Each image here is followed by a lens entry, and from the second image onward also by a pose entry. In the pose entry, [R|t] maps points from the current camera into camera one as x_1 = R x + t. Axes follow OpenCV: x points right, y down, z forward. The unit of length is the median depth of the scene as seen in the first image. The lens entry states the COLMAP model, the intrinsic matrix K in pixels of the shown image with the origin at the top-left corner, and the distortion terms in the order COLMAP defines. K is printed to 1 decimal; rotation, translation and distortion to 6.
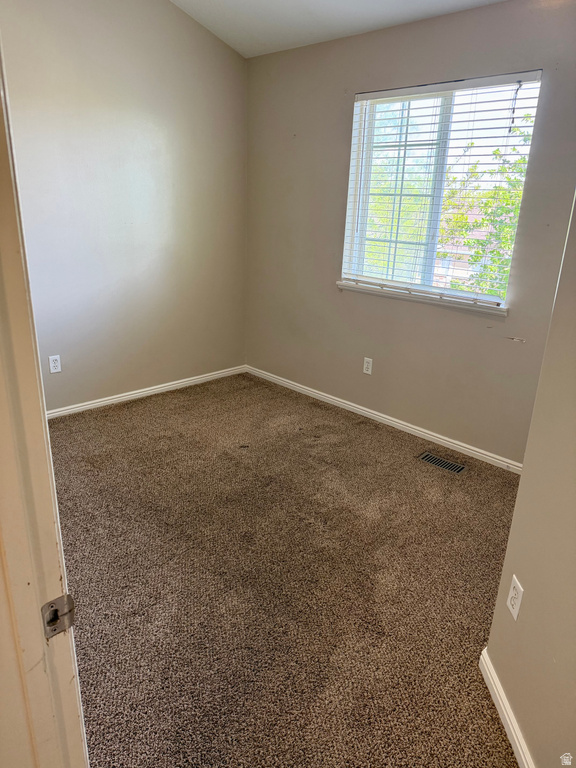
lens RADIAL K [[530.2, 0, 288.0], [0, 530.2, 384.0], [0, 0, 1]] dist [0.085071, -0.114649]
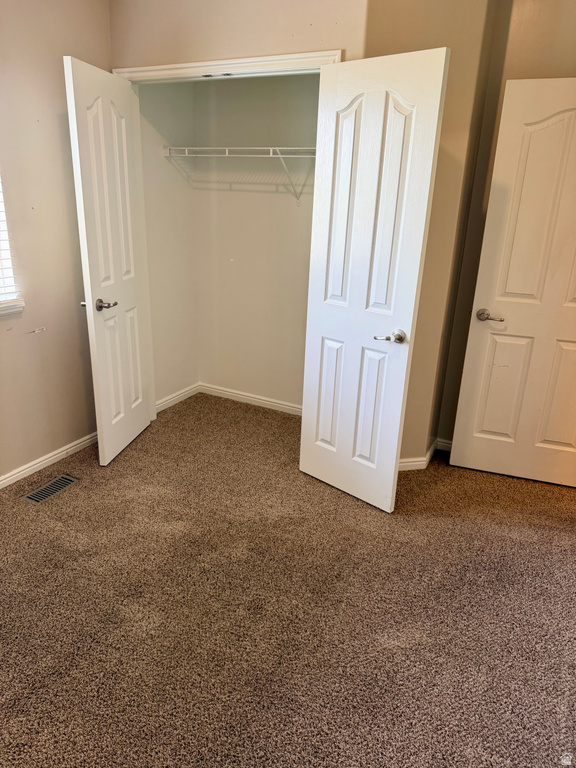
lens RADIAL K [[530.2, 0, 288.0], [0, 530.2, 384.0], [0, 0, 1]] dist [0.085071, -0.114649]
pose [[-0.306518, -0.366321, 0.878553, -0.618103], [0.264884, 0.853697, 0.448372, -0.332468], [-0.914266, 0.370149, -0.164641, 0.842687]]
